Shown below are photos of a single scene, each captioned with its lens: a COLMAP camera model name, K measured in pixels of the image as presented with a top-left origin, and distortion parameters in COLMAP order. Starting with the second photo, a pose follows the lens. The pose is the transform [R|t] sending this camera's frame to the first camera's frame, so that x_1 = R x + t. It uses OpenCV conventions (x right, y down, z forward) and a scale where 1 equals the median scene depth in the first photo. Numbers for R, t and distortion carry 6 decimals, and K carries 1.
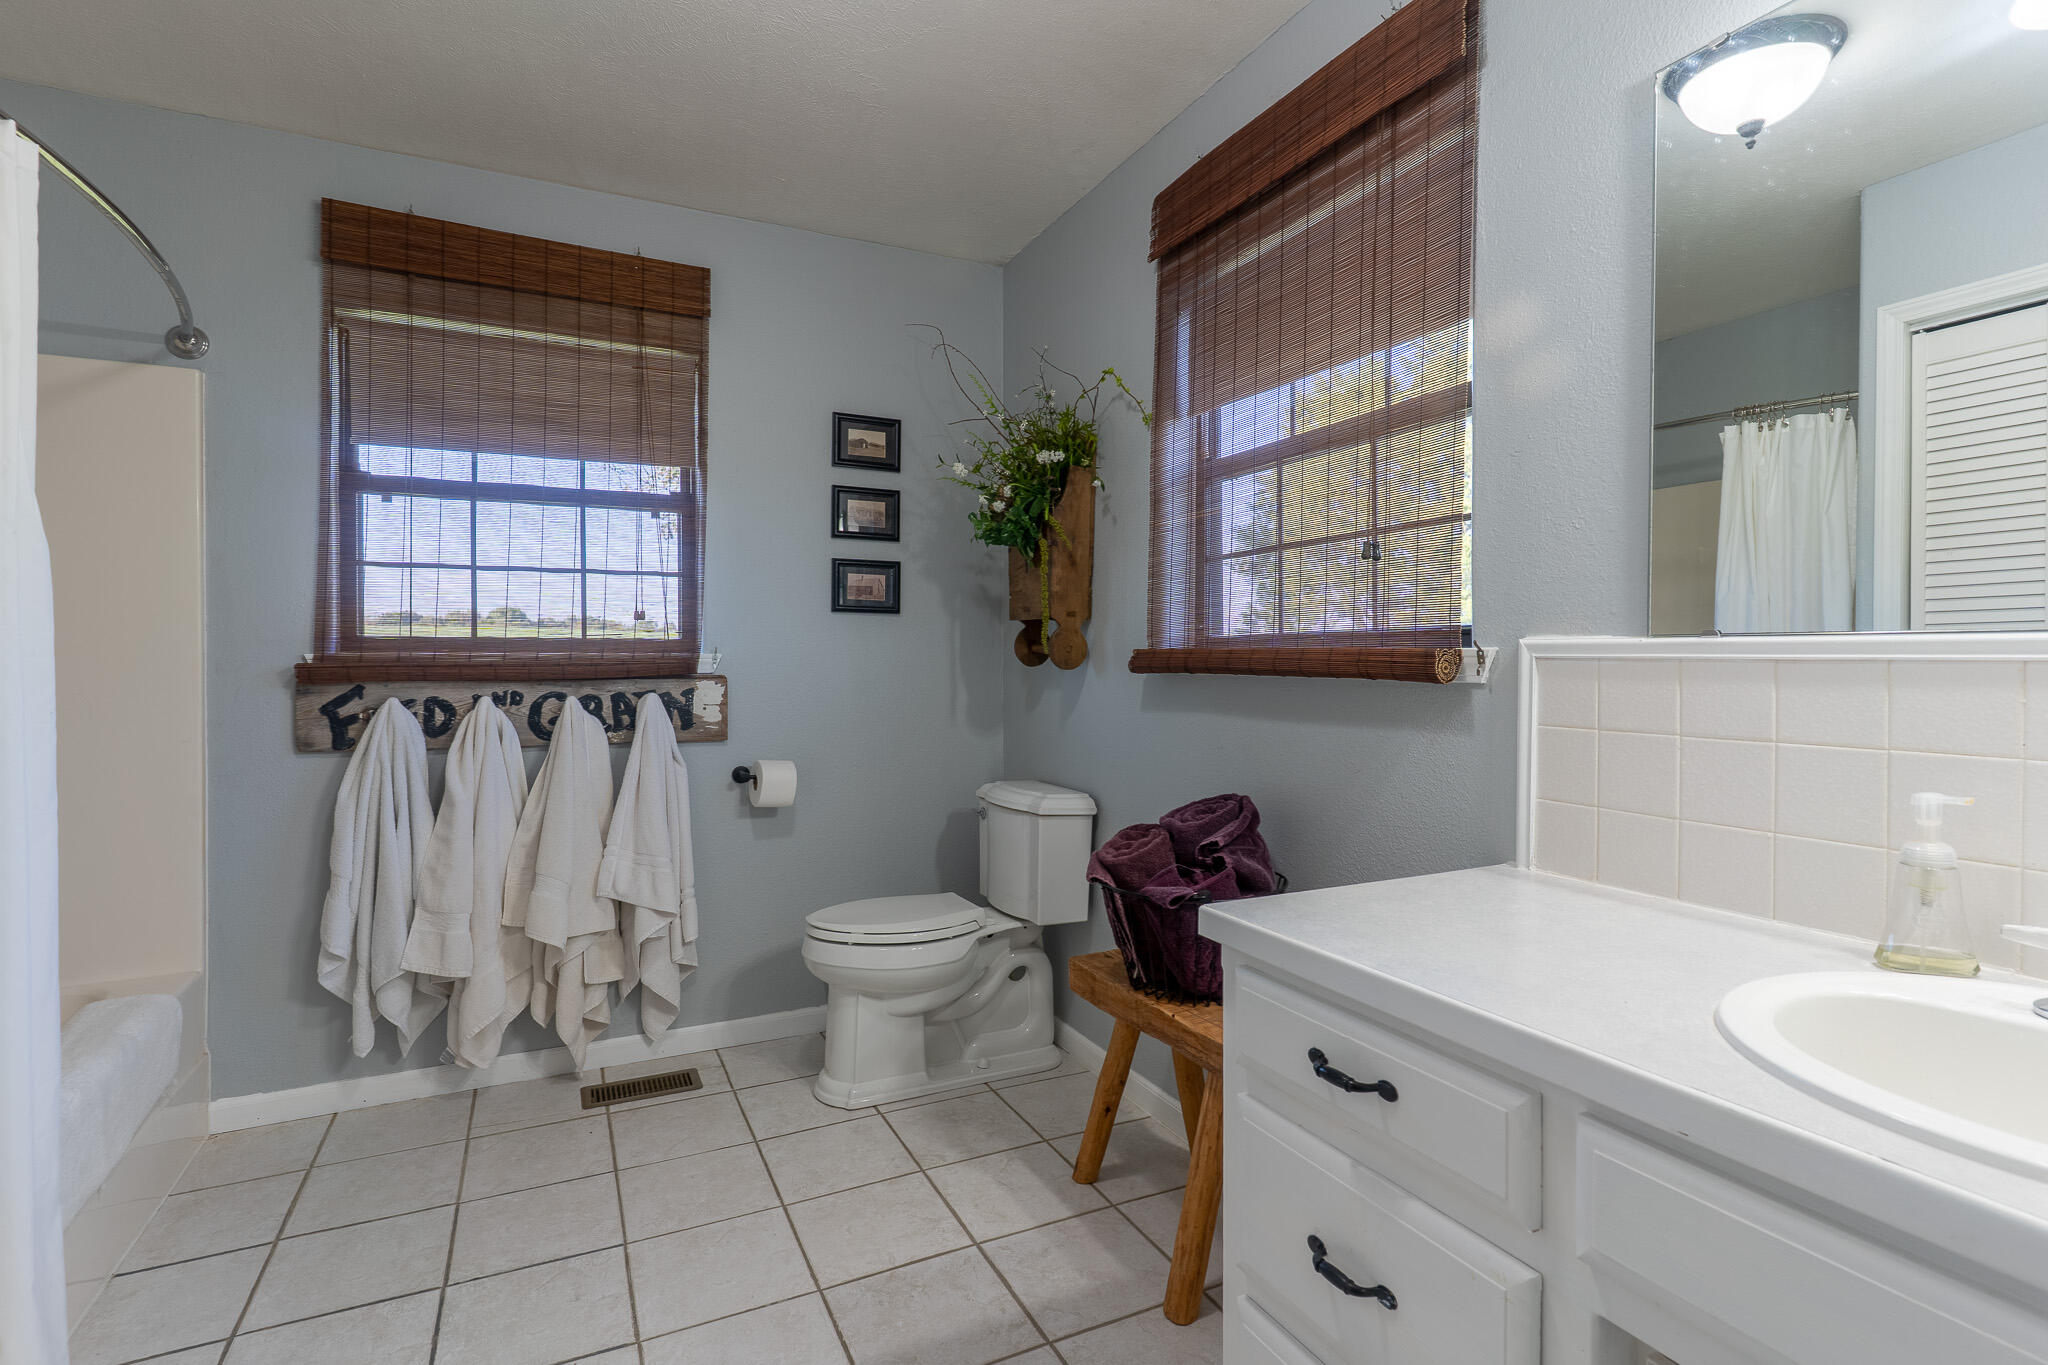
lens RADIAL K [[999.5, 0, 1045.8], [0, 999.5, 677.9], [0, 0, 1]] dist [-0.000264, -0.000724]
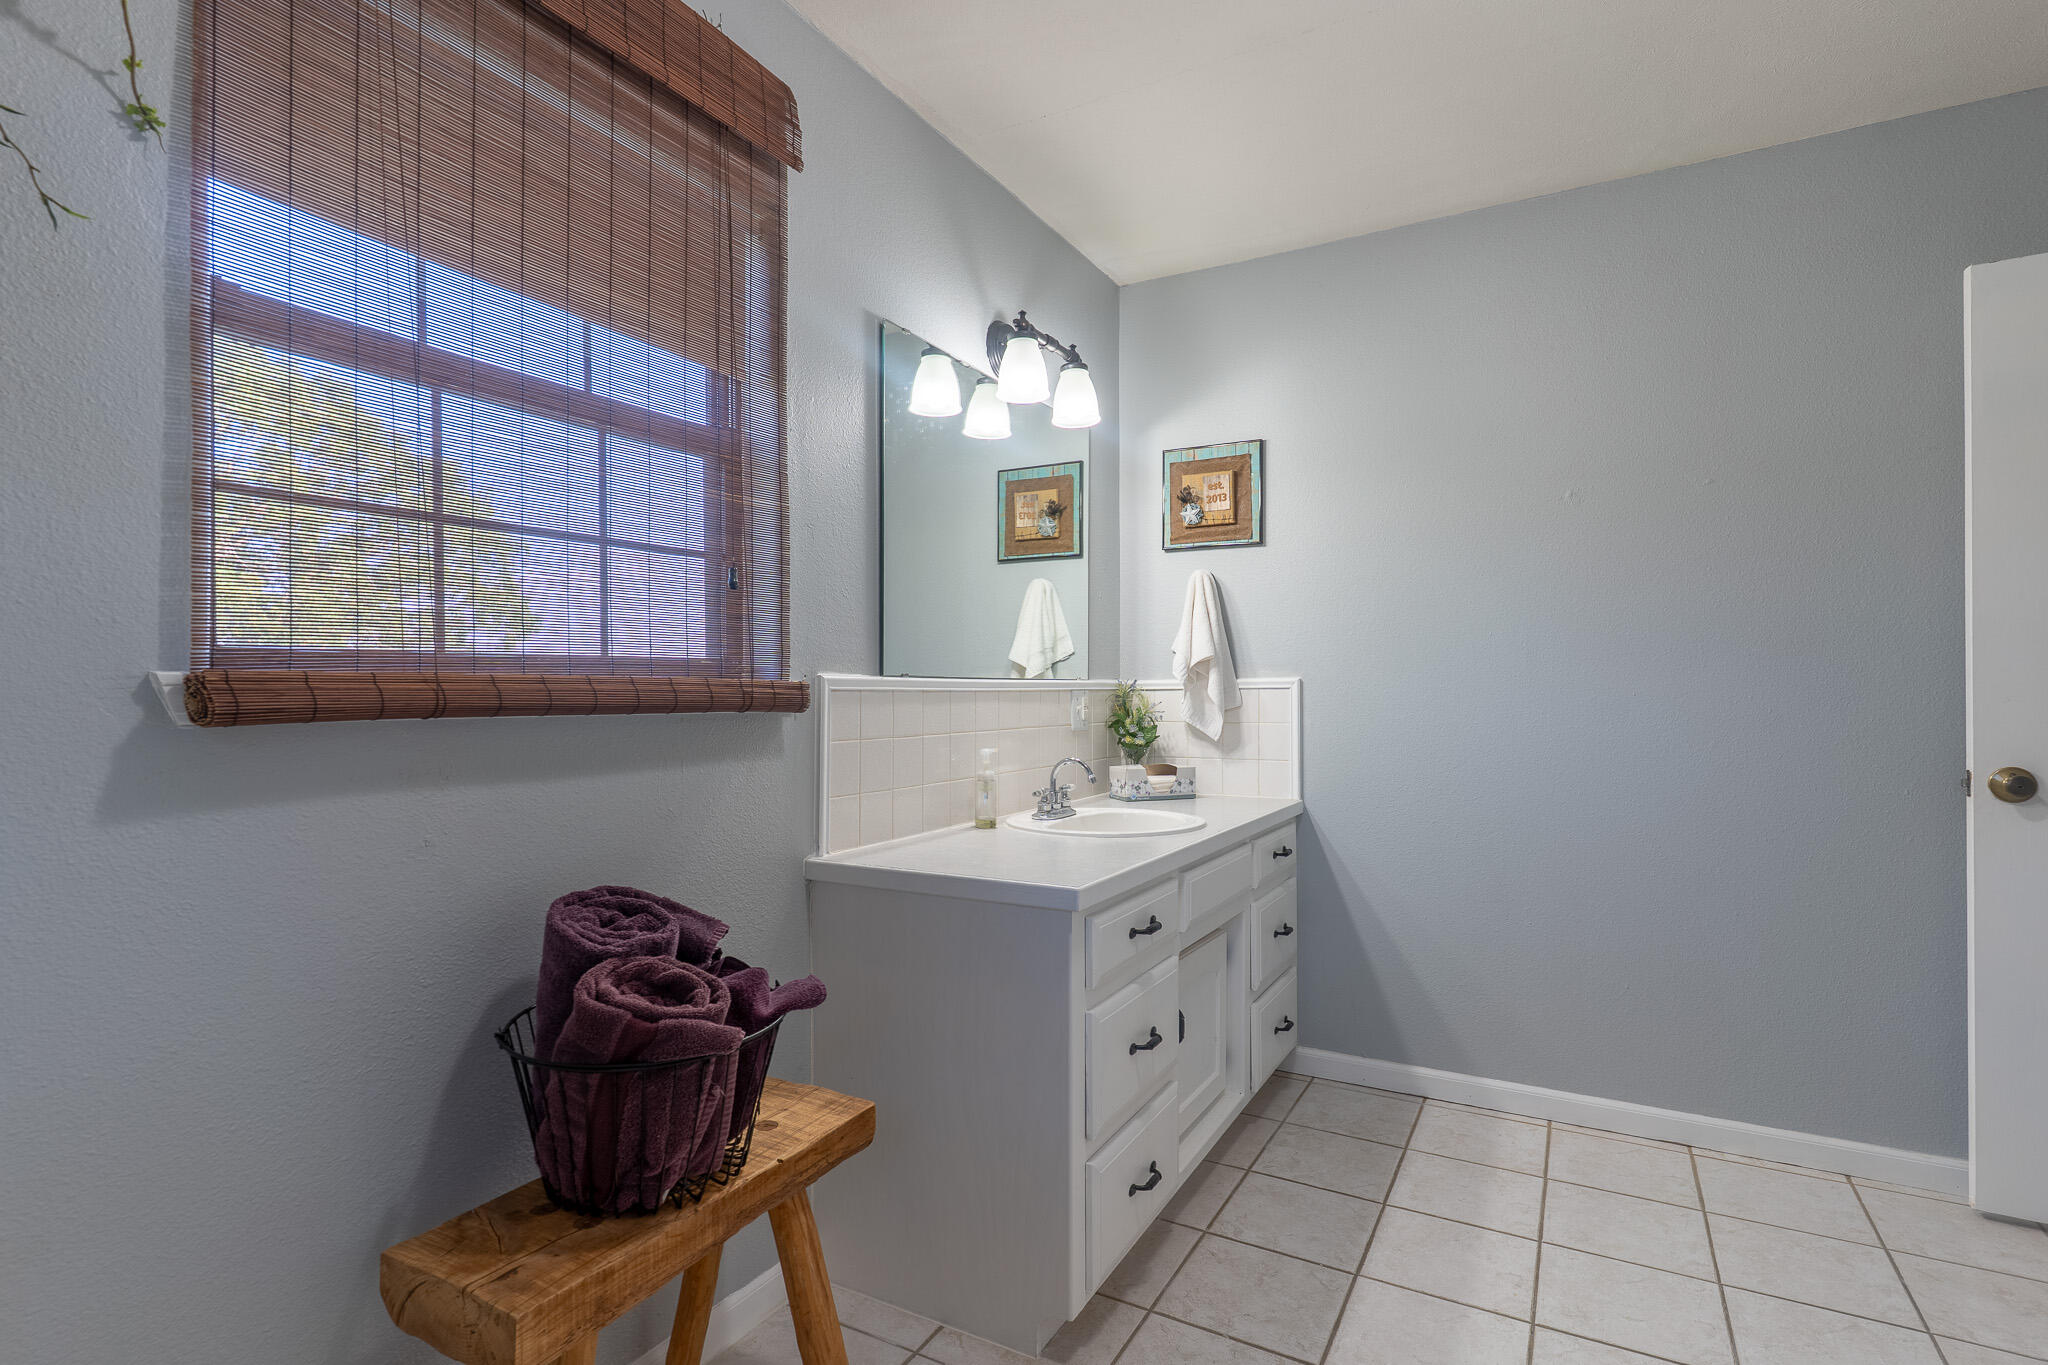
lens RADIAL K [[999.5, 0, 1045.8], [0, 999.5, 677.9], [0, 0, 1]] dist [-0.000264, -0.000724]
pose [[-0.572102, 0.004489, 0.820170, -0.576500], [0.012769, 0.999913, 0.003434, -0.027833], [-0.820083, 0.012437, -0.572109, 1.185047]]
